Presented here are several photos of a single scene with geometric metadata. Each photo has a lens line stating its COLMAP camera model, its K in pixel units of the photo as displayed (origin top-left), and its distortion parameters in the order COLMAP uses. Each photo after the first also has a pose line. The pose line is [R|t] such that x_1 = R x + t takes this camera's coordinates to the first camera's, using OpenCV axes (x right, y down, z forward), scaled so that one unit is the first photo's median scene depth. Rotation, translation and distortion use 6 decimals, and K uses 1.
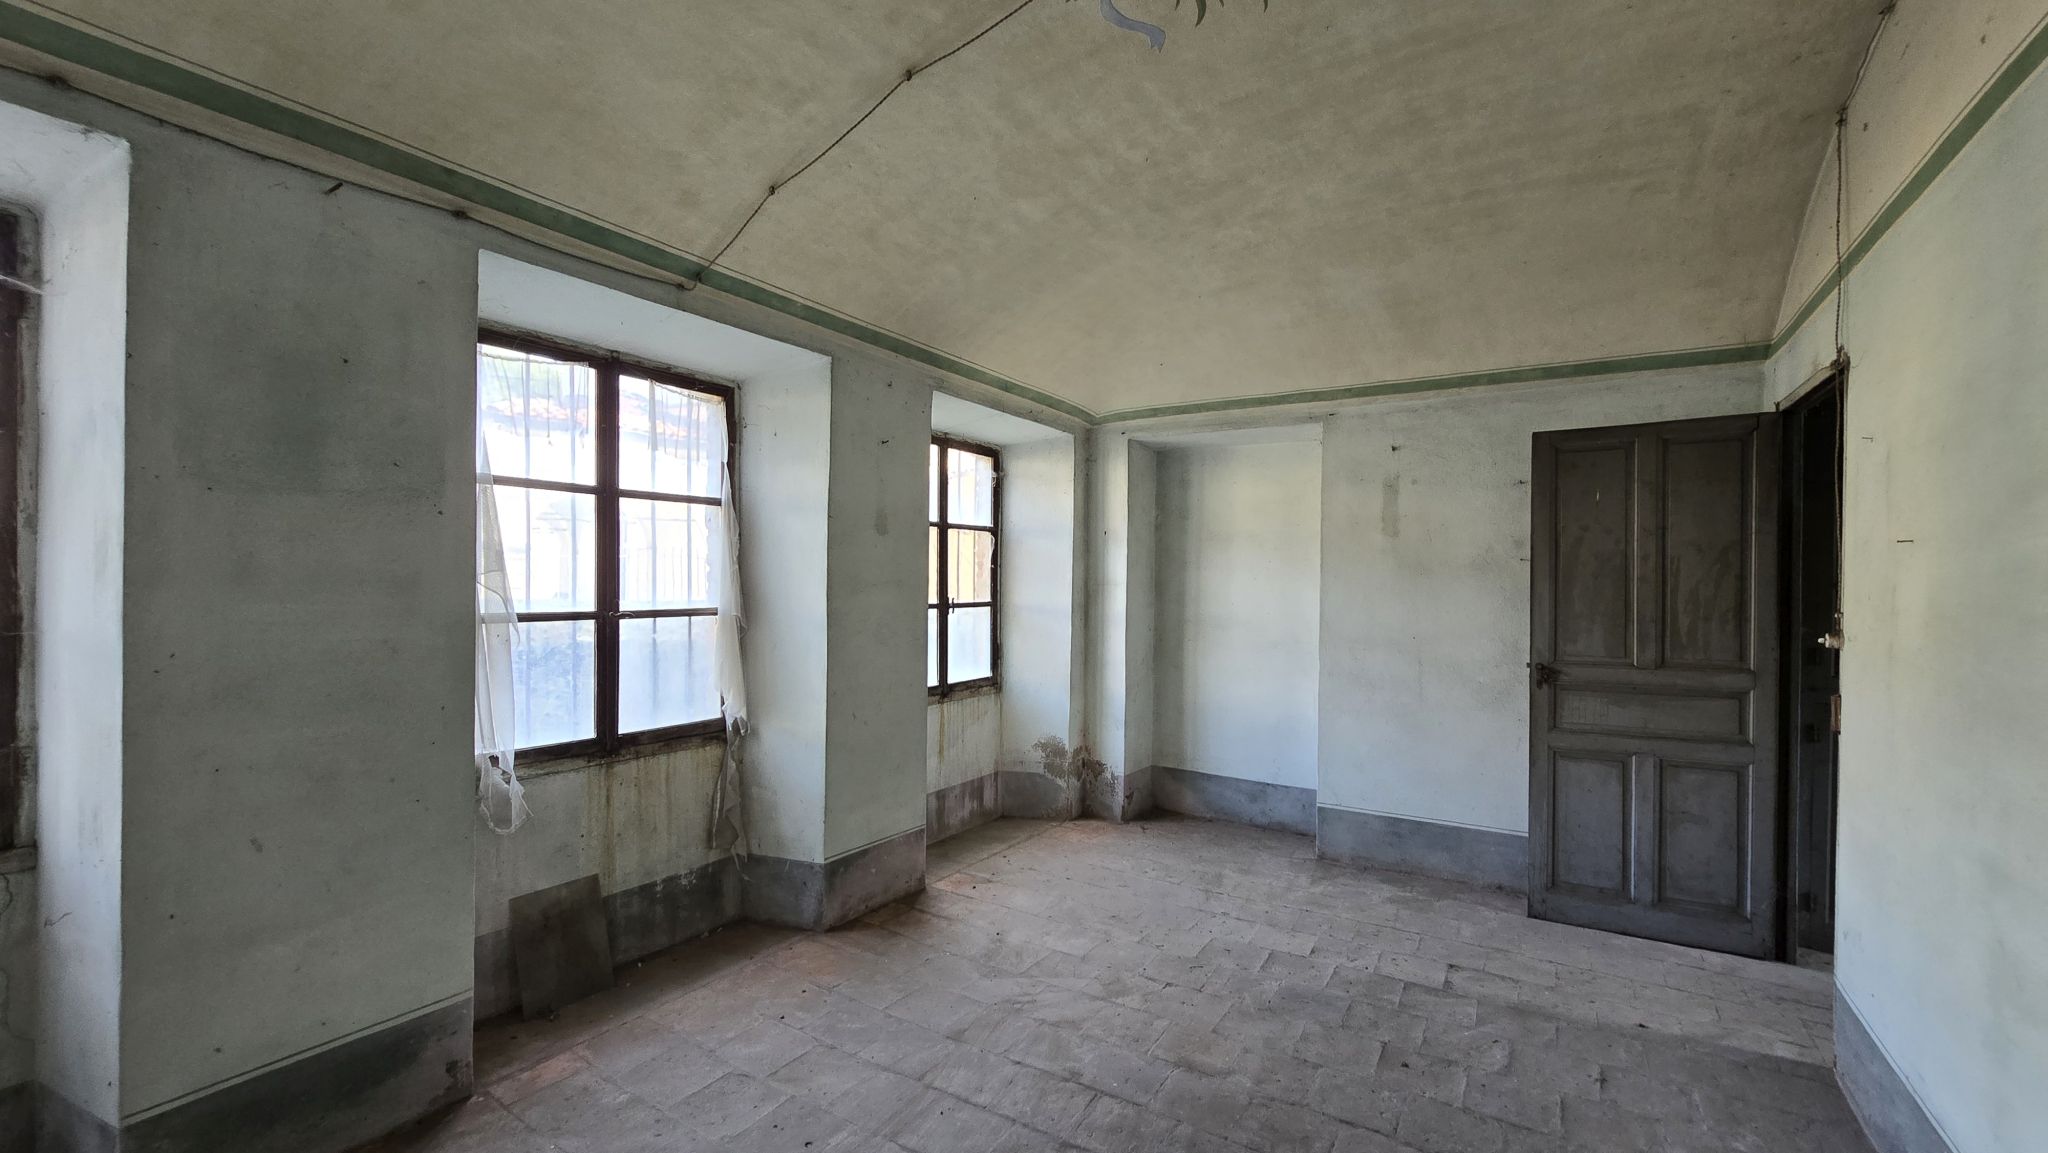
lens RADIAL K [[831.0, 0, 1017.4], [0, 831.0, 585.9], [0, 0, 1]] dist [-0.005890, -0.000062]
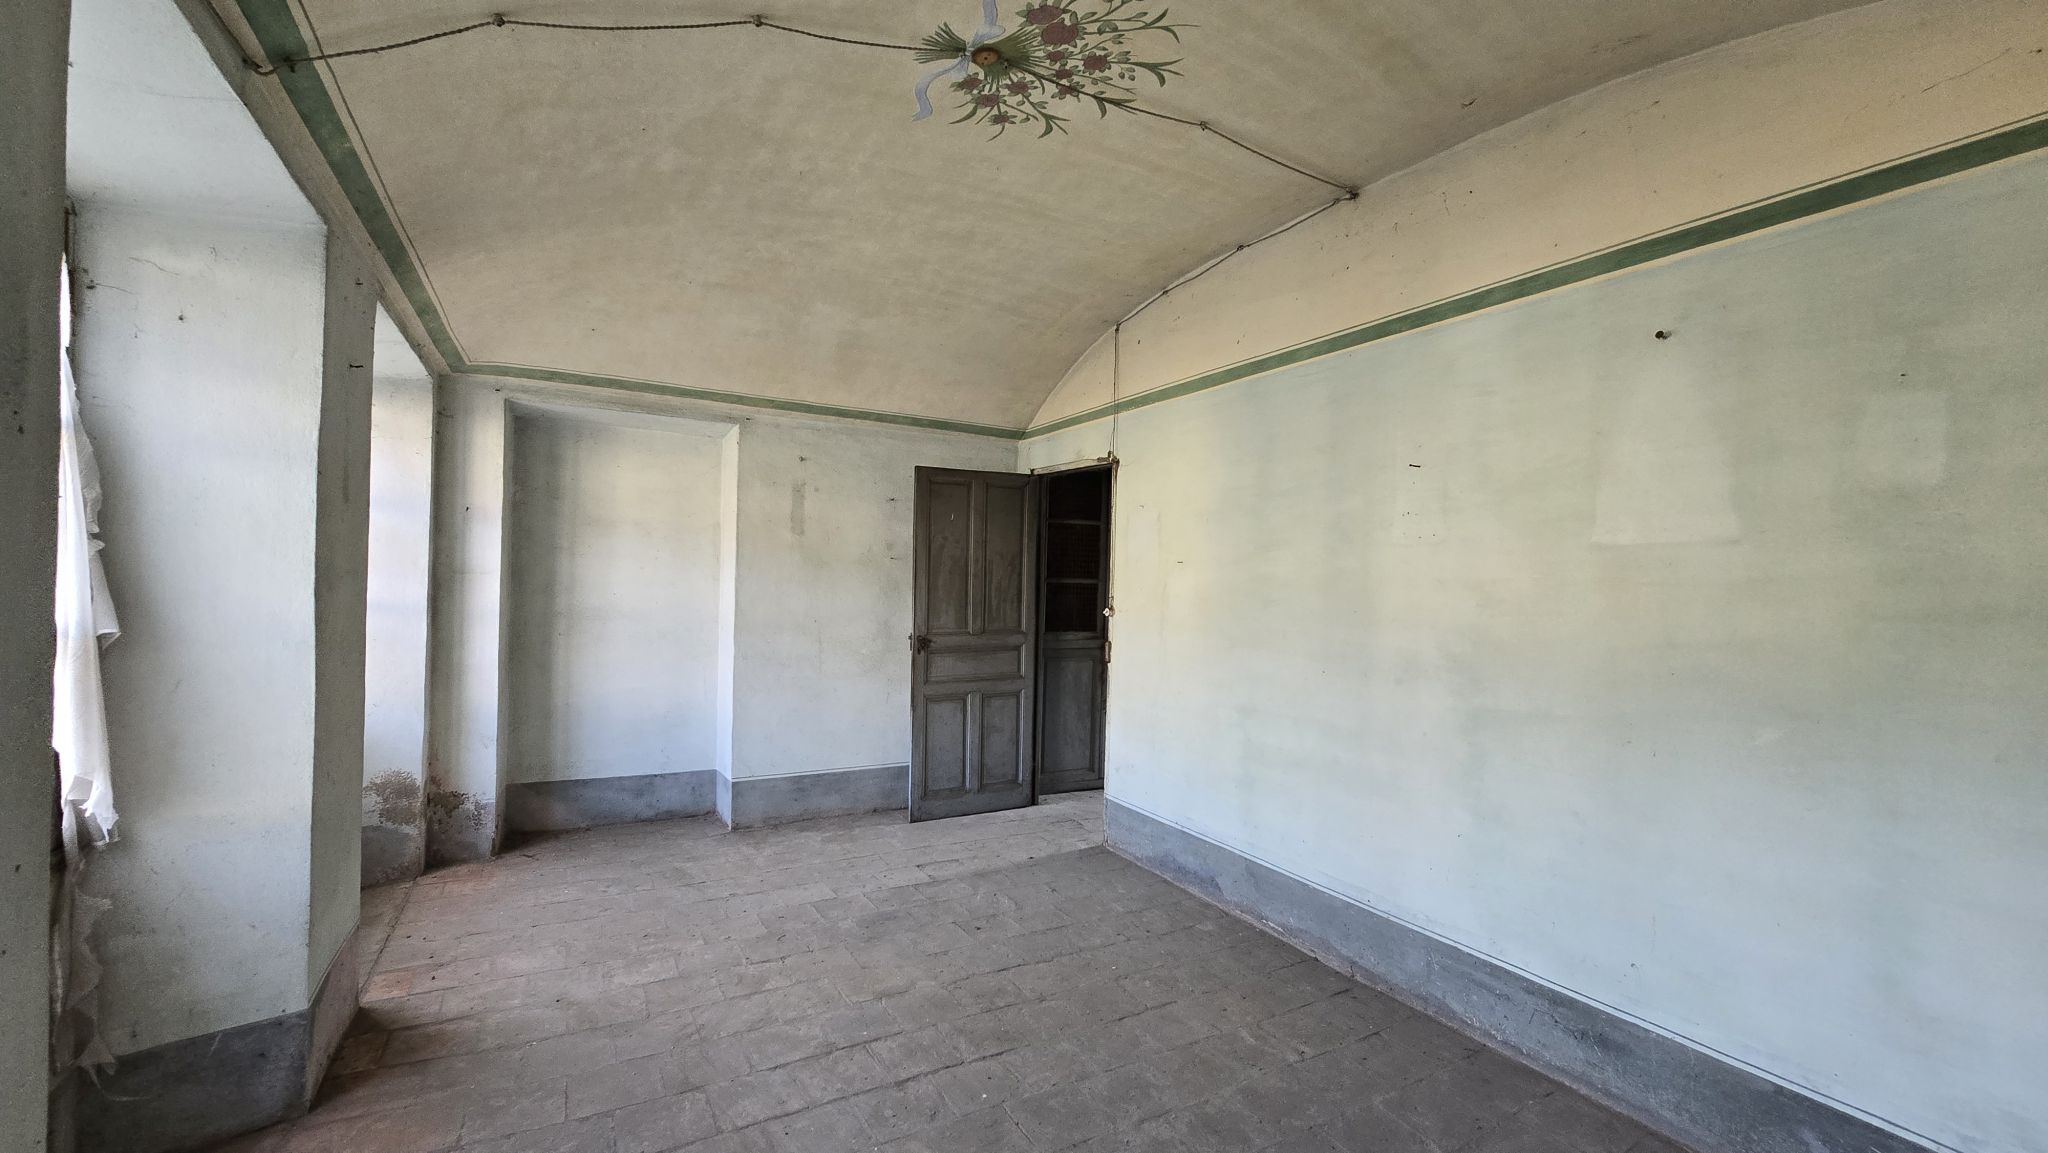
lens RADIAL K [[832.4, 0, 1038.2], [0, 832.4, 584.7], [0, 0, 1]] dist [-0.007091, -0.000024]
pose [[0.470778, -0.004948, 0.882238, -0.514129], [-0.014157, 0.999813, 0.013161, -0.012114], [-0.882138, -0.018685, 0.470620, 0.193126]]
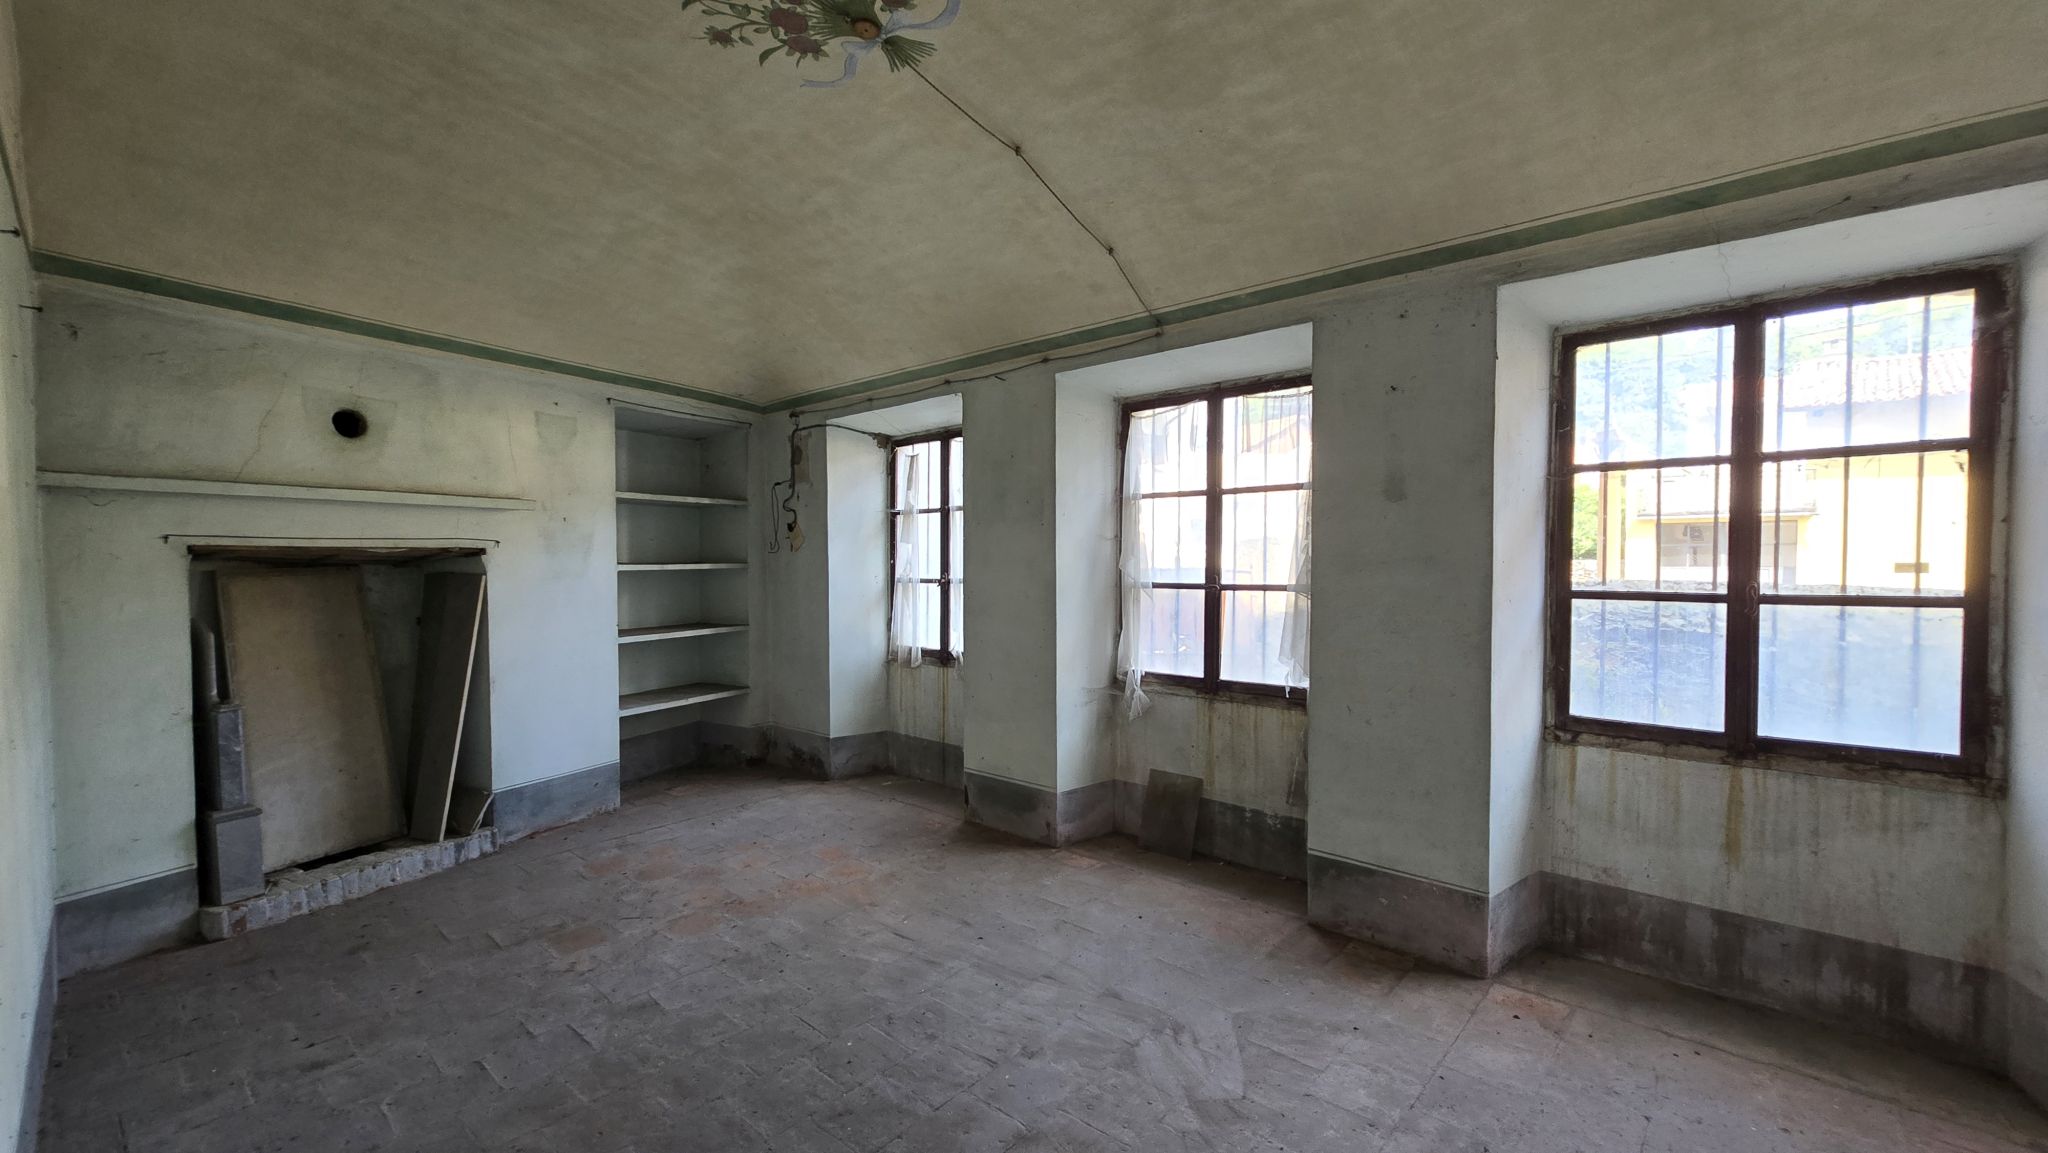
lens RADIAL K [[789.6, 0, 1021.6], [0, 789.6, 580.2], [0, 0, 1]] dist [-0.000340, -0.000026]
pose [[-0.135007, 0.021016, -0.990622, 0.694718], [0.002114, 0.999779, 0.020922, -0.001476], [0.990842, 0.000730, -0.135021, 0.773621]]
